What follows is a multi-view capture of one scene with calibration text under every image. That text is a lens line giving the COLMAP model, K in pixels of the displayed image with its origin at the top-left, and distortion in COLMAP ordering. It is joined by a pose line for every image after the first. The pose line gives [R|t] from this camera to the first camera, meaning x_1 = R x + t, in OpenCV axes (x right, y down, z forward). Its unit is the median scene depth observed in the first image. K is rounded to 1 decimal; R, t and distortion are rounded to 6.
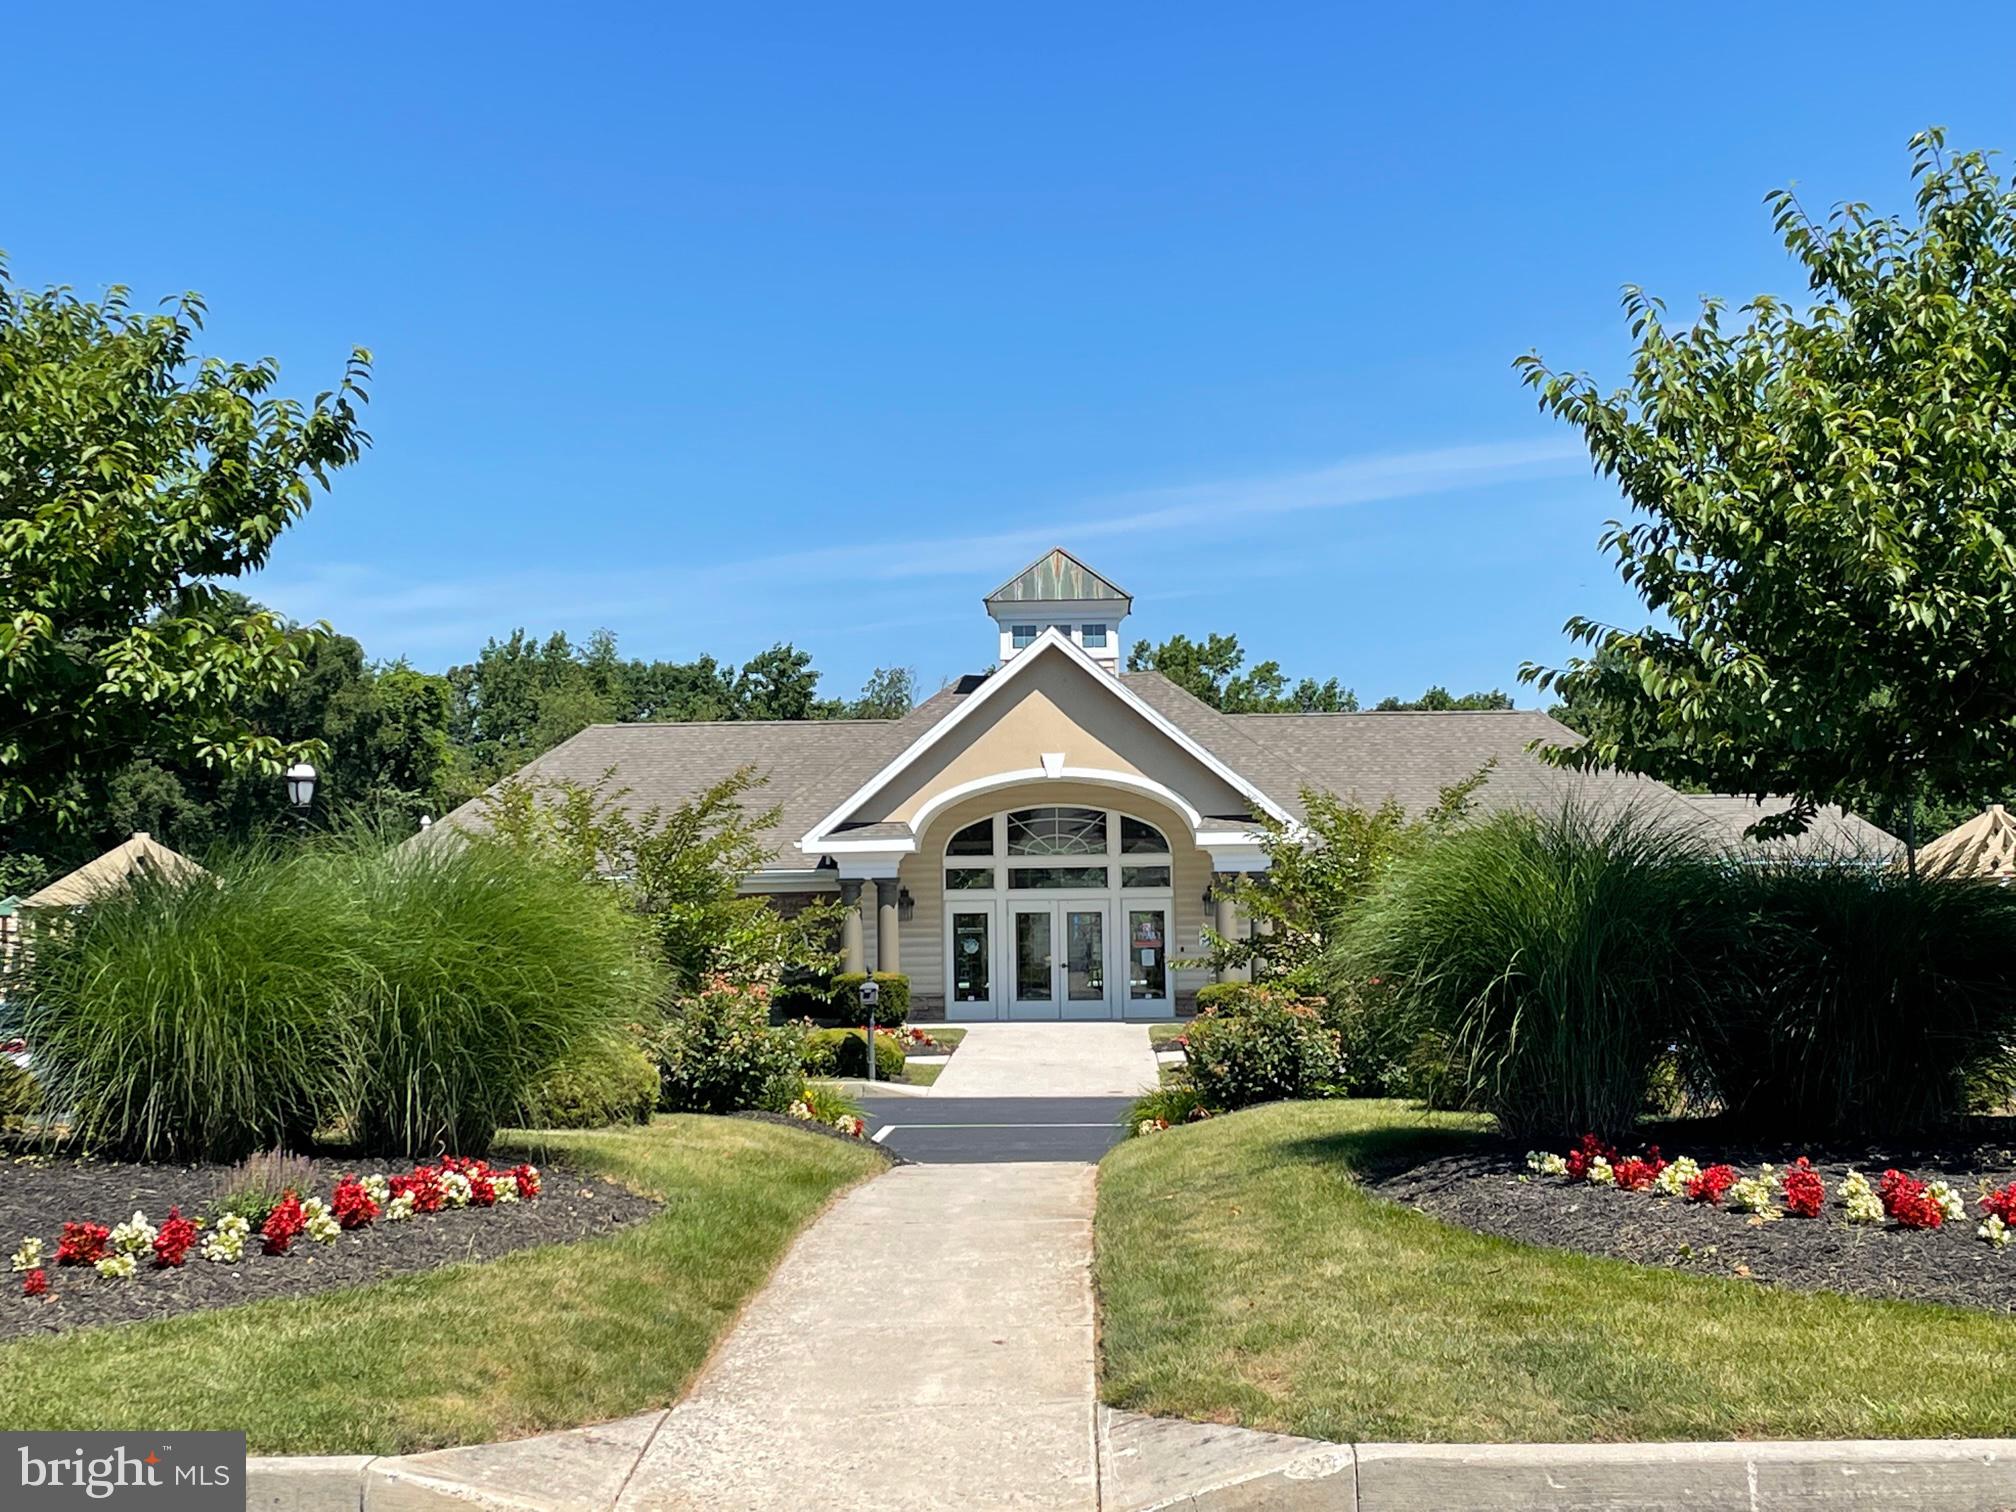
lens RADIAL K [[3088.6, 0, 1008.0], [0, 3088.6, 756.0], [0, 0, 1]] dist [0.034718, 0.048556]
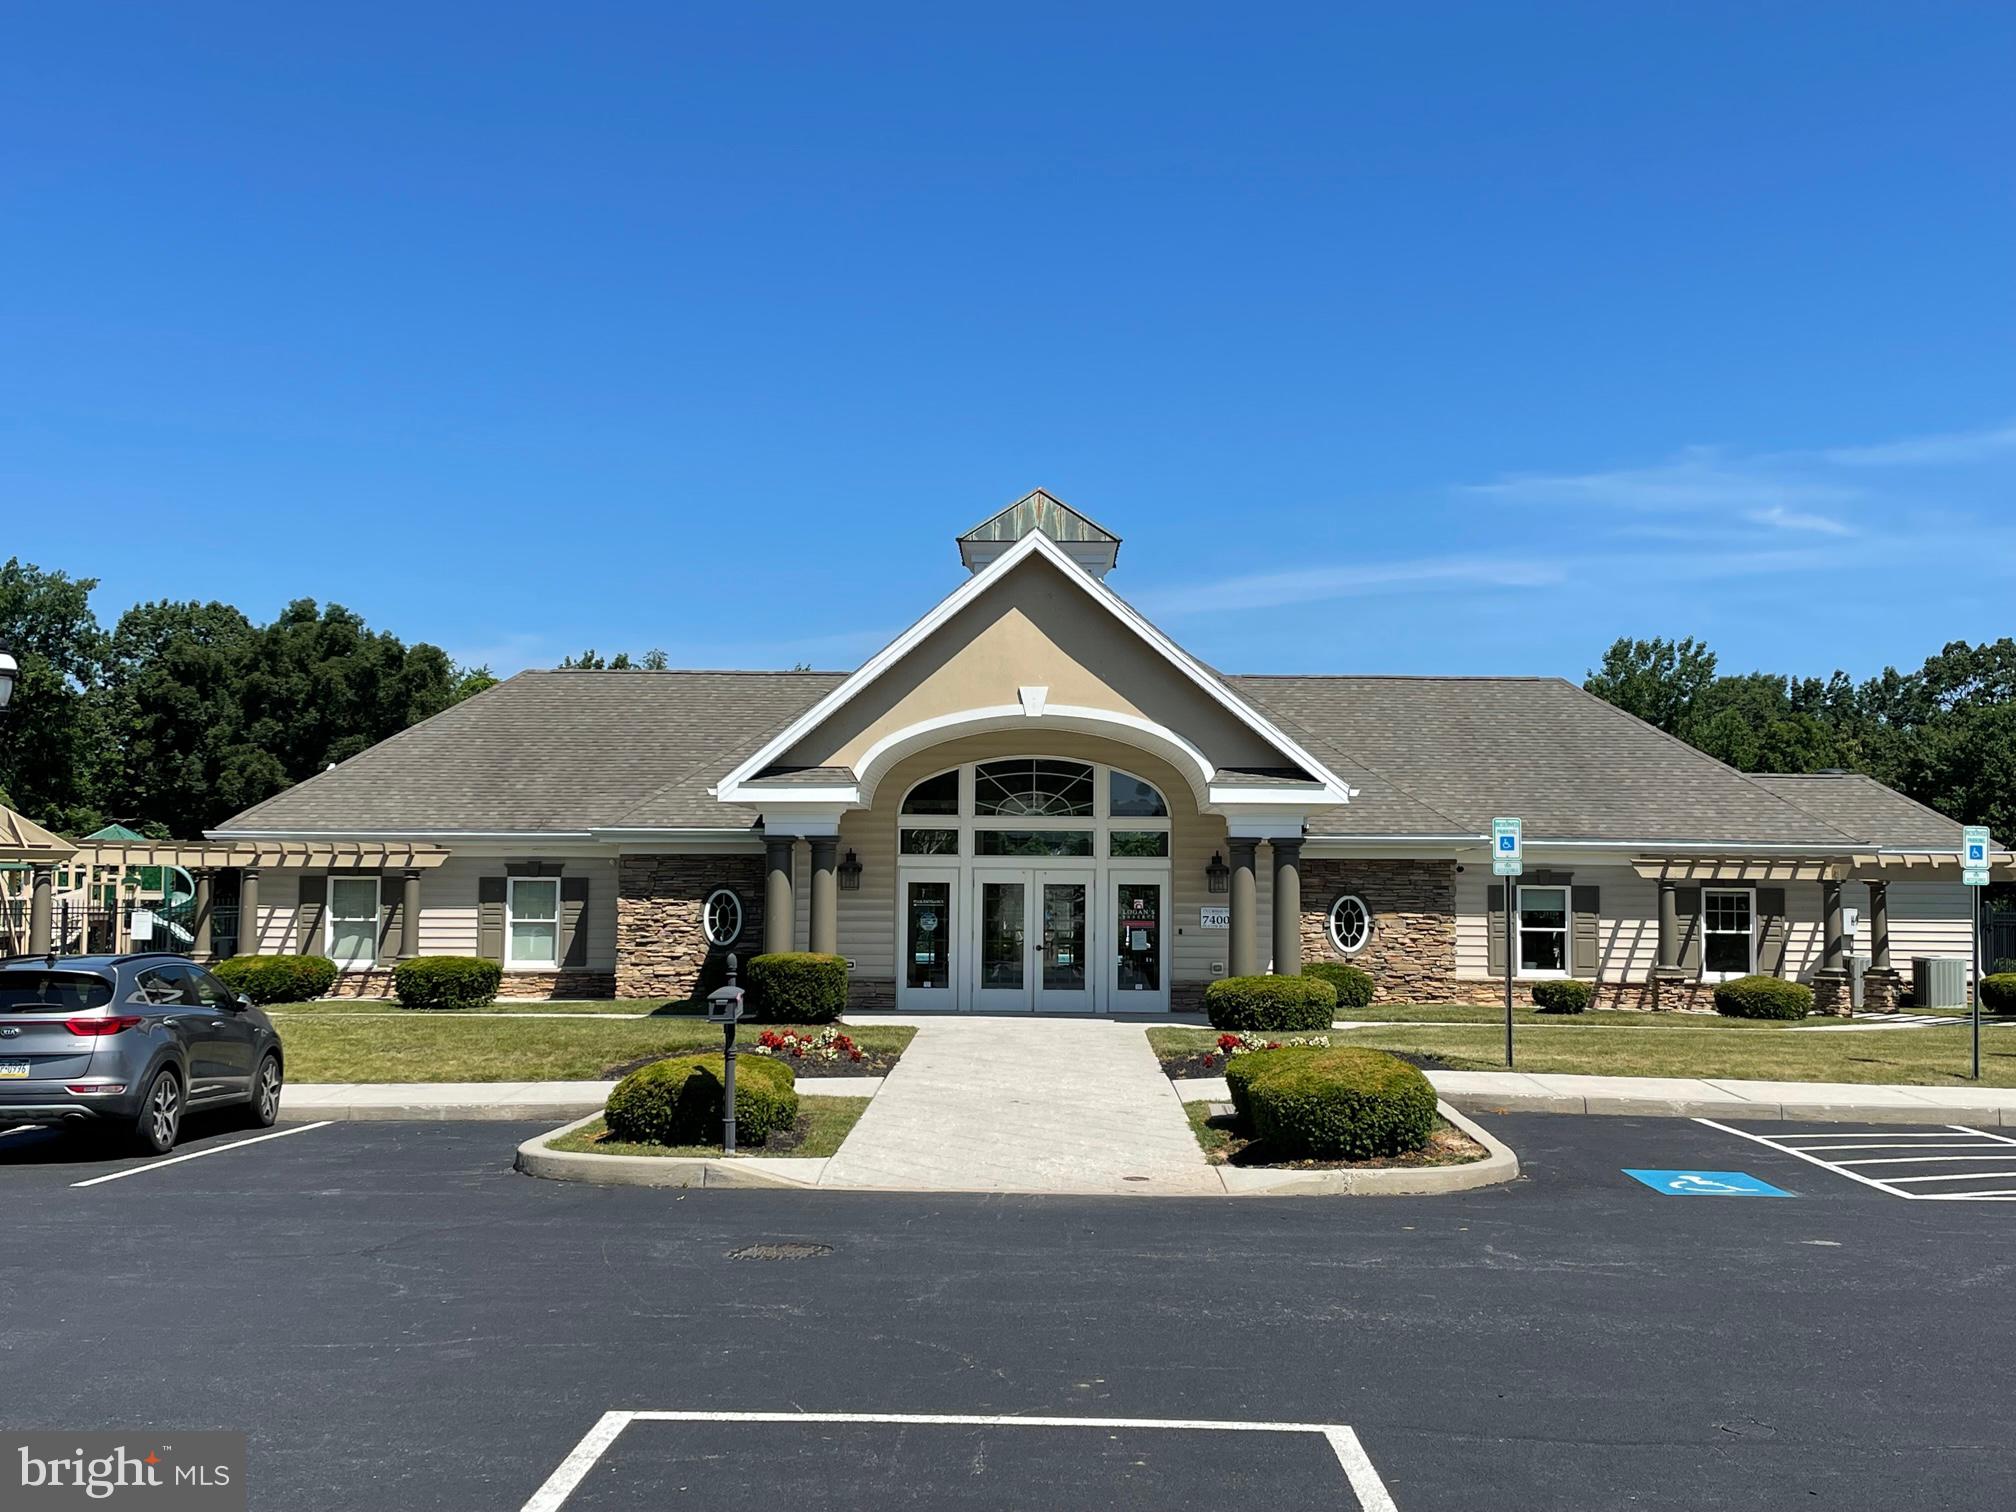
lens RADIAL K [[2134.8, 0, 1008.0], [0, 2134.8, 756.0], [0, 0, 1]] dist [0.064820, 0.002399]
pose [[0.999670, 0.023773, 0.009765, 0.002823], [-0.023644, 0.999634, -0.013132, 0.023631], [-0.010073, 0.012897, 0.999866, 0.419752]]
